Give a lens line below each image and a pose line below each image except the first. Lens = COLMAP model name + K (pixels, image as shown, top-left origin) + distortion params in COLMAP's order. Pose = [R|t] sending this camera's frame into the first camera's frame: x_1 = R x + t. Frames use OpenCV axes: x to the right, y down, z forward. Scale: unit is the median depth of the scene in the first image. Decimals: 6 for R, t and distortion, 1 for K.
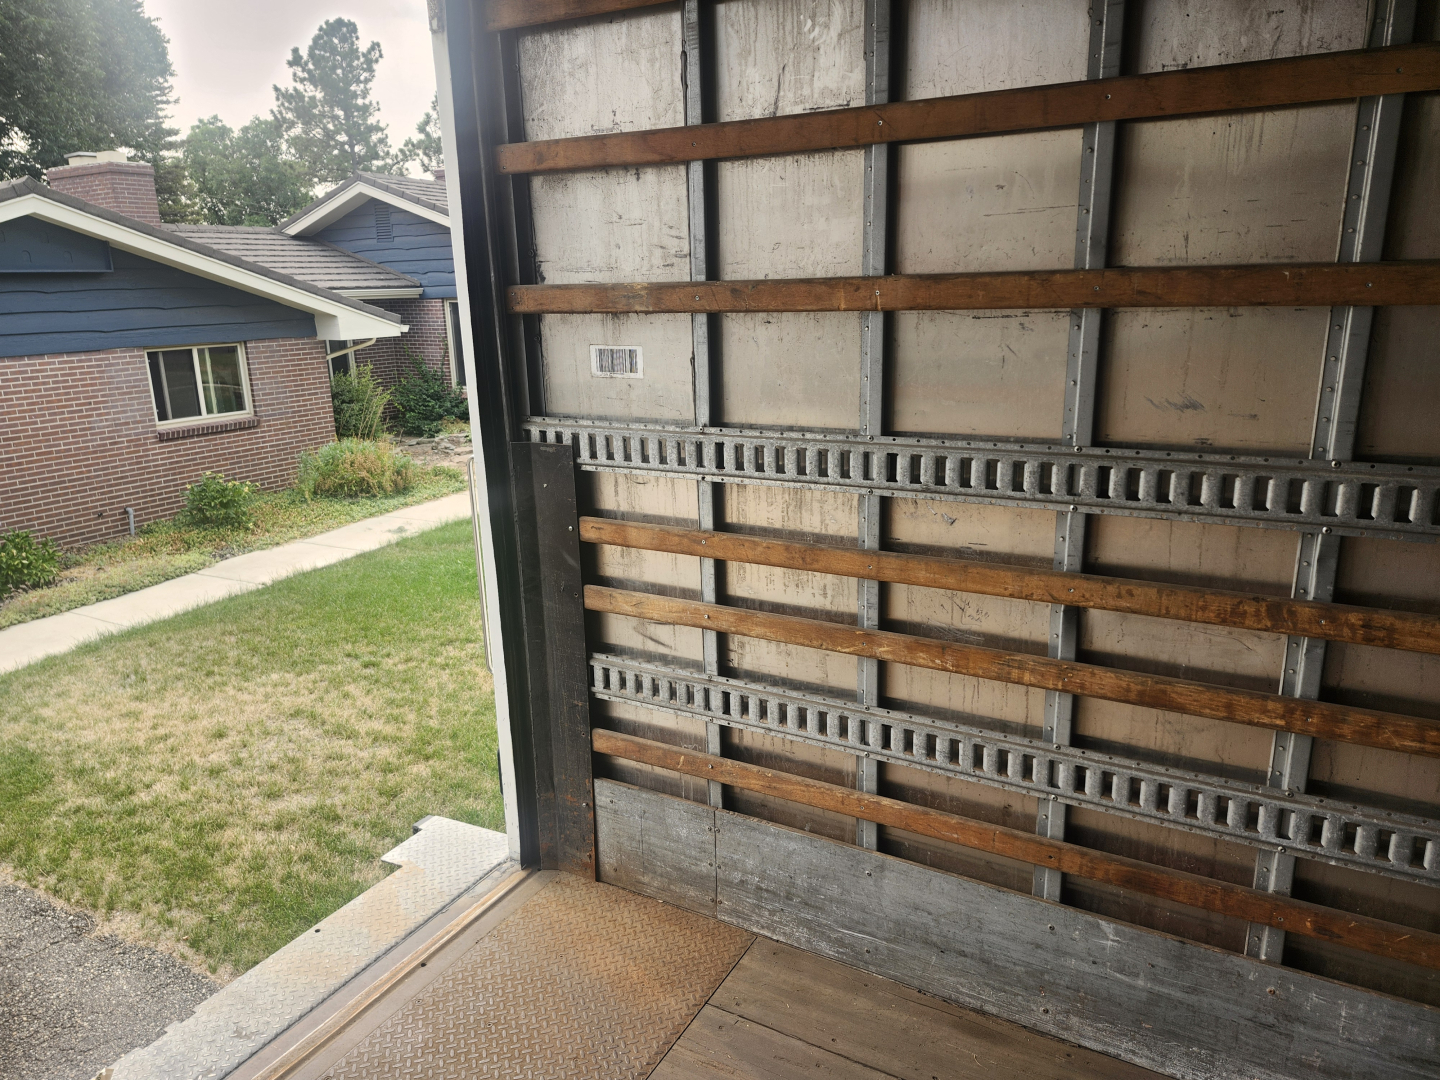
lens RADIAL K [[1011.9, 0, 720.0], [0, 1011.9, 540.0], [0, 0, 1]] dist [-0.002575, 0.000029]
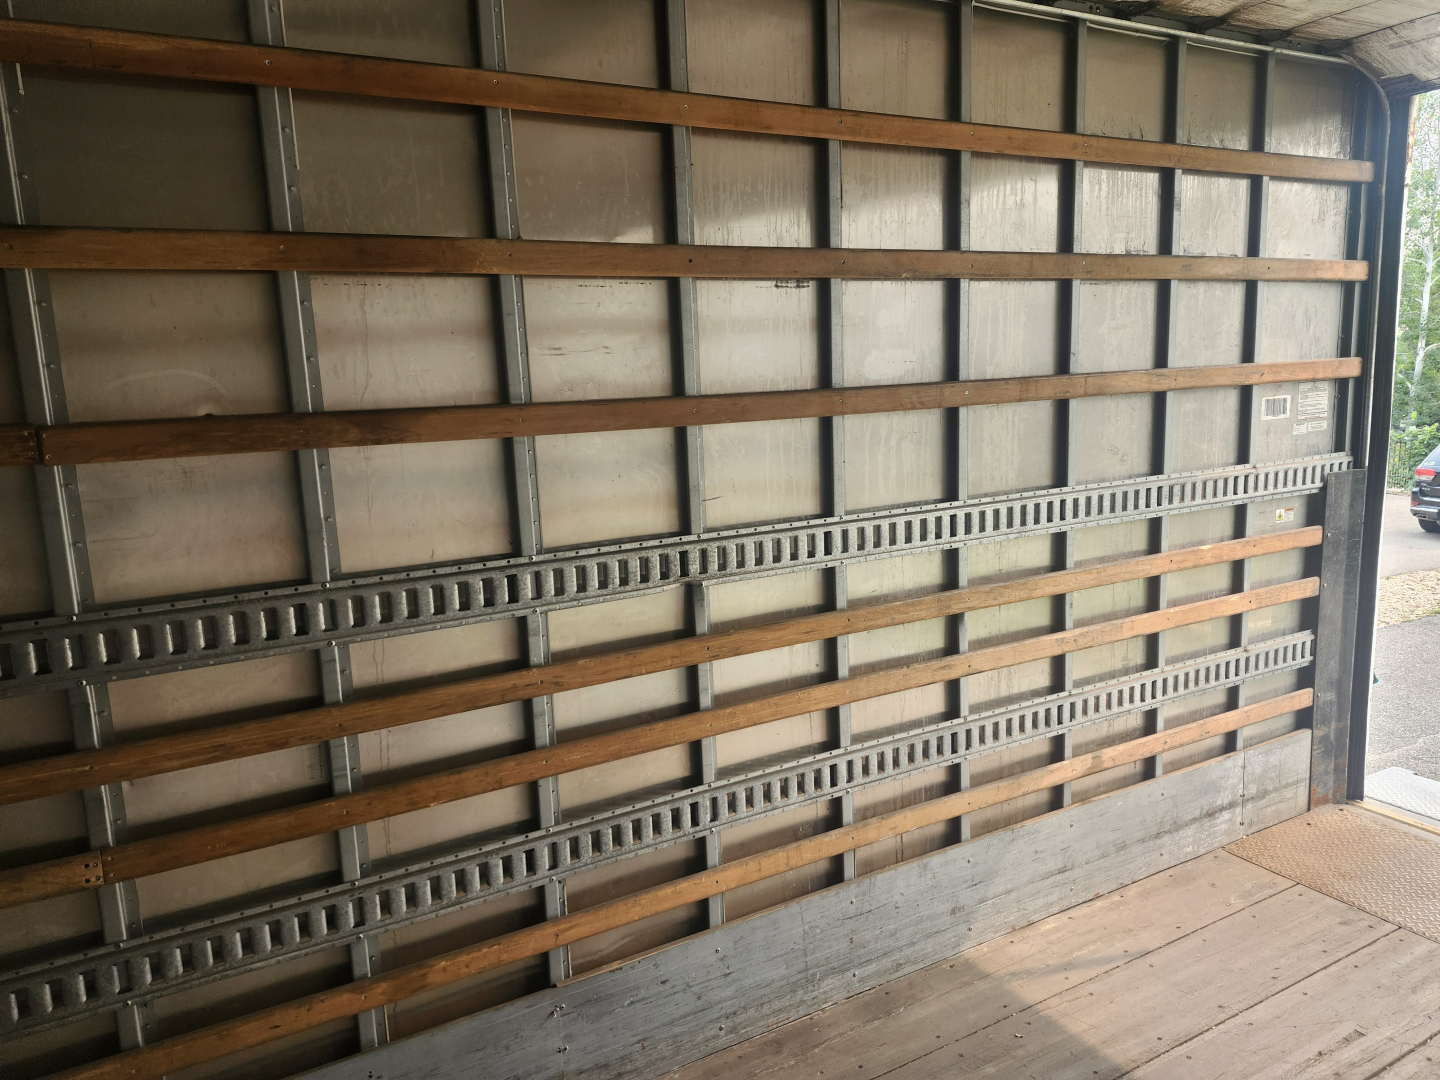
lens RADIAL K [[946.1, 0, 720.0], [0, 946.1, 540.0], [0, 0, 1]] dist [-0.000187, -0.000011]
pose [[0.540344, -0.131891, 0.831043, -0.928999], [0.247711, 0.968806, -0.007307, -0.110436], [-0.804156, 0.209807, 0.556160, 0.539121]]
